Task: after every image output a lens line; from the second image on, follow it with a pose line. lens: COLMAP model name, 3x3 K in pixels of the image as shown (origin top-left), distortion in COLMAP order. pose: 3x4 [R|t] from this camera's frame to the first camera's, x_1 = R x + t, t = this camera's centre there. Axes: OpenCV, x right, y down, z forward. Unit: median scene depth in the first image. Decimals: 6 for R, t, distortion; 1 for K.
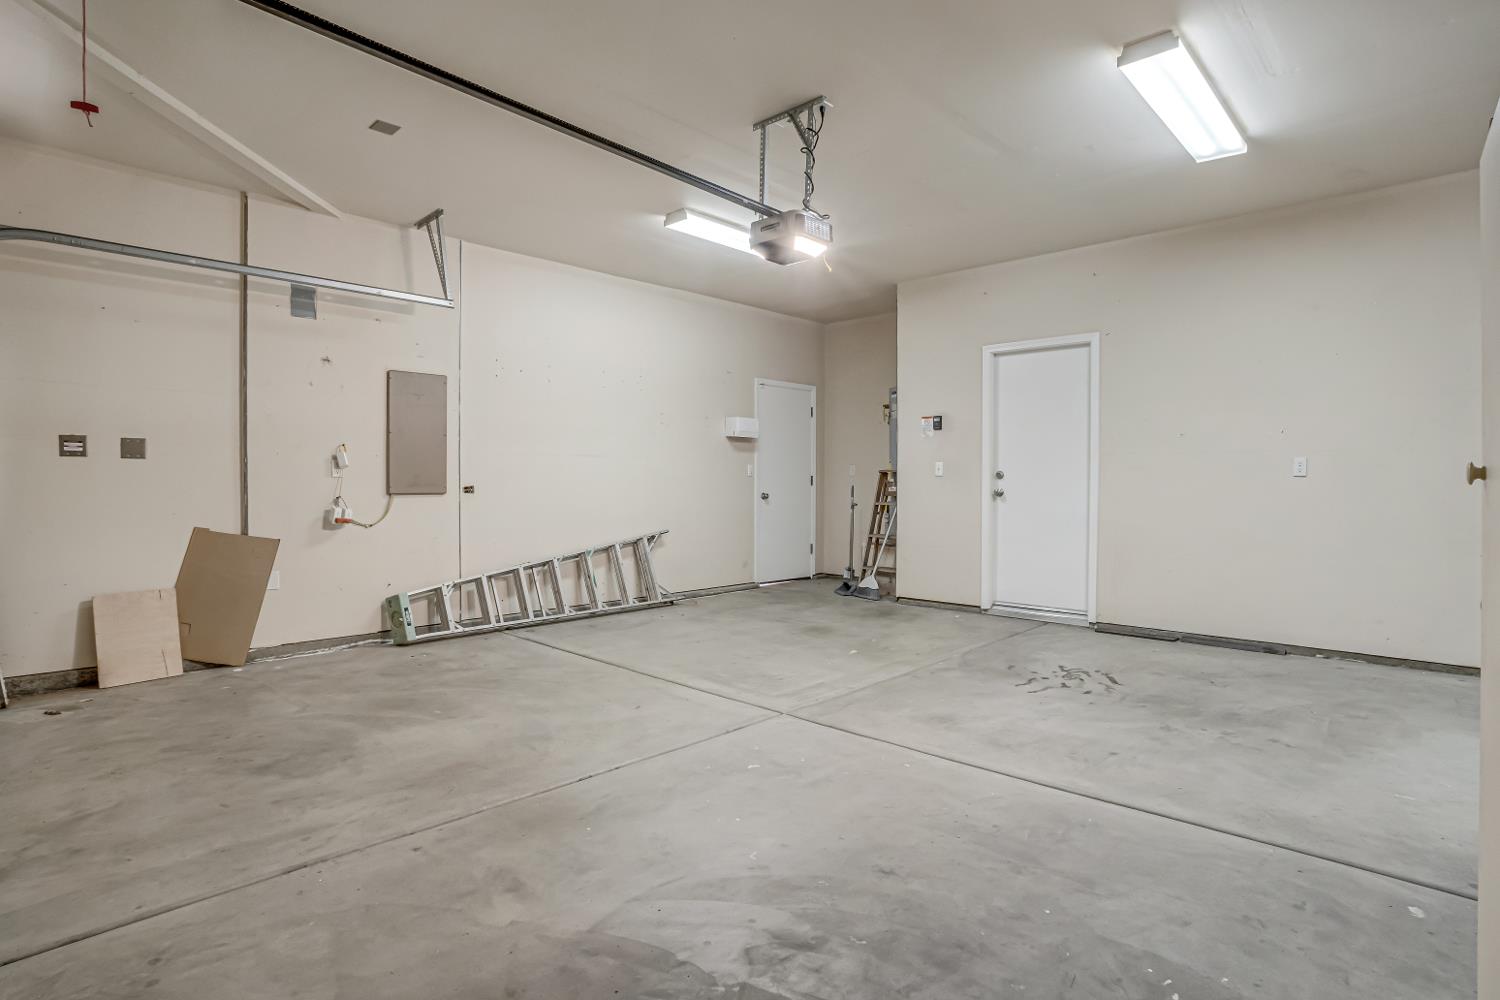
lens RADIAL K [[728.5, 0, 776.3], [0, 728.5, 480.2], [0, 0, 1]] dist [-0.024716, 0.000275]
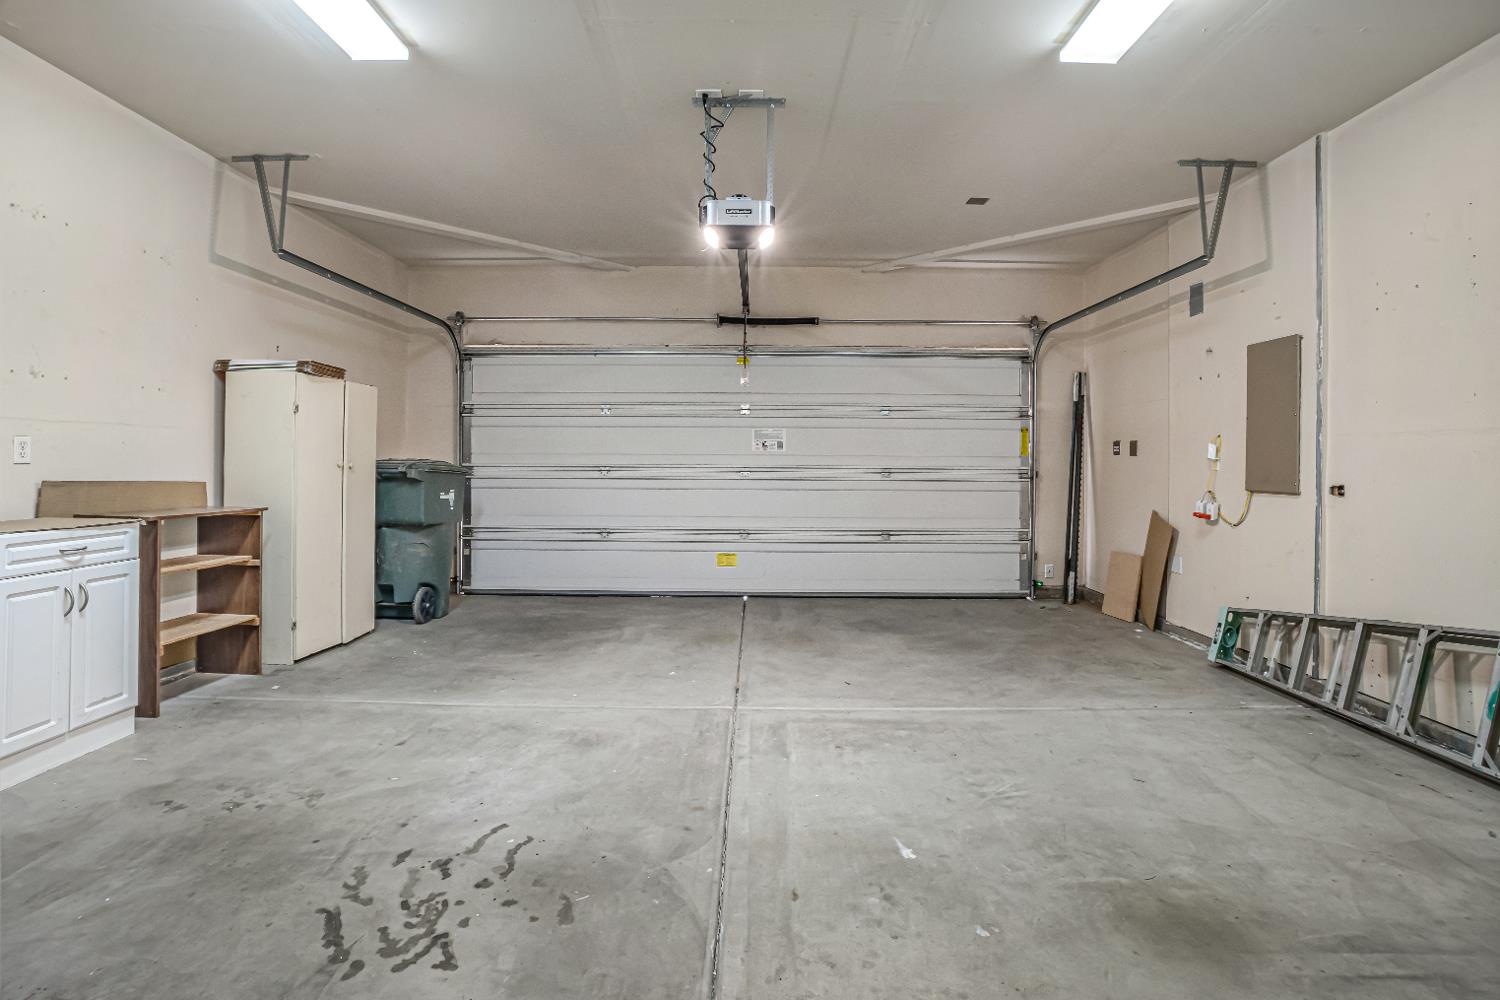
lens RADIAL K [[722.8, 0, 752.3], [0, 722.8, 466.5], [0, 0, 1]] dist [-0.078357, 0.033417]
pose [[-0.726477, -0.002760, -0.687185, 0.661506], [-0.006850, 0.999971, 0.003225, -0.009966], [0.687156, 0.007050, -0.726475, 1.719444]]
